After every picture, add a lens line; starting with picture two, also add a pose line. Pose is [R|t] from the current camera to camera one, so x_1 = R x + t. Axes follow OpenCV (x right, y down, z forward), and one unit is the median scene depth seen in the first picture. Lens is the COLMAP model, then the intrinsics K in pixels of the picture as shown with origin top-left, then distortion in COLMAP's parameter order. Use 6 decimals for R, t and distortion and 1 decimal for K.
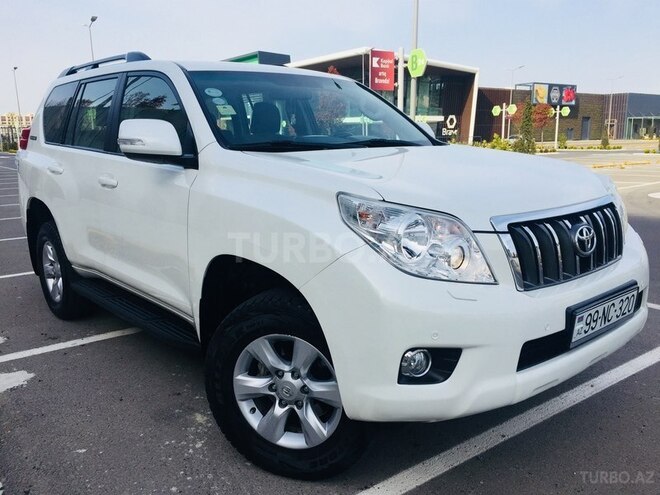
lens RADIAL K [[568.0, 0, 329.5], [0, 568.0, 247.7], [0, 0, 1]] dist [0.056187, -0.067603]
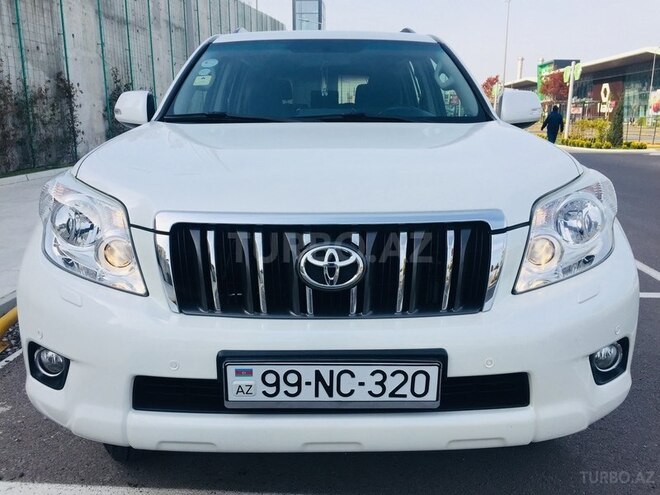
lens RADIAL K [[568.0, 0, 331.0], [0, 568.0, 249.0], [0, 0, 1]] dist [0.056187, -0.067603]
pose [[0.764596, 0.166001, -0.622765, 0.878782], [-0.140047, 0.985966, 0.090871, -0.097661], [0.629110, 0.017737, 0.777114, 0.491377]]
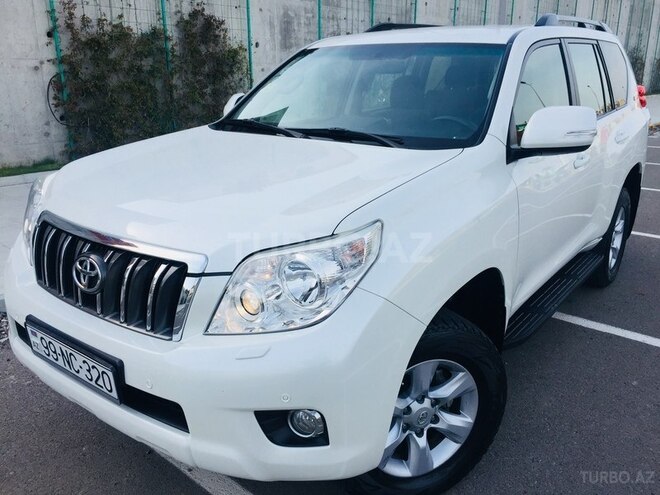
lens RADIAL K [[568.0, 0, 324.9], [0, 568.0, 245.5], [0, 0, 1]] dist [0.056187, -0.067603]
pose [[0.197164, 0.310733, -0.929823, 1.342604], [-0.198378, 0.941466, 0.272558, -0.371433], [0.960090, 0.130718, 0.247266, 1.152374]]
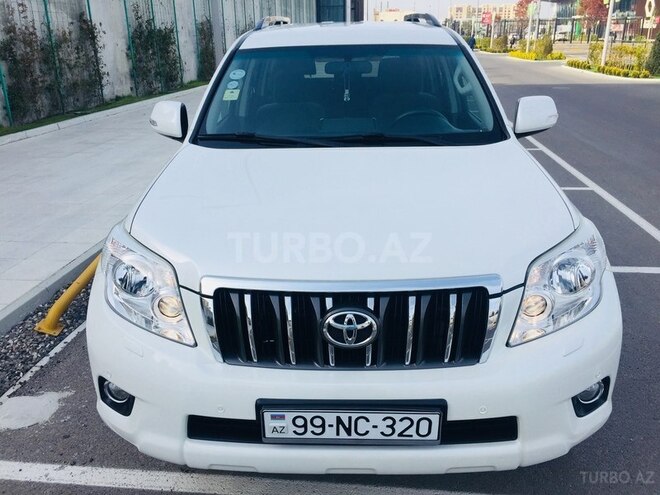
lens RADIAL K [[568.0, 0, 330.1], [0, 568.0, 248.5], [0, 0, 1]] dist [0.056187, -0.067603]
pose [[0.736326, 0.245042, -0.630697, 0.916909], [-0.130874, 0.966095, 0.222559, -0.300598], [0.663849, -0.081334, 0.743431, 0.414411]]
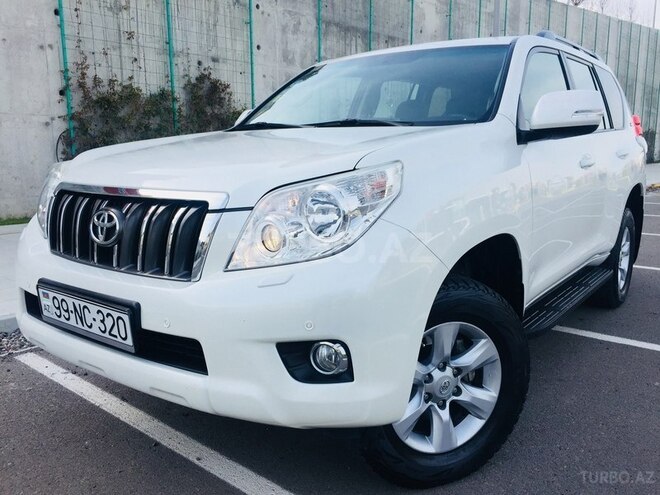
lens RADIAL K [[568.0, 0, 325.8], [0, 568.0, 249.8], [0, 0, 1]] dist [0.056187, -0.067603]
pose [[0.204266, 0.183795, -0.961506, 1.380520], [-0.194457, 0.970260, 0.144157, -0.174498], [0.959407, 0.157525, 0.233932, 1.149957]]
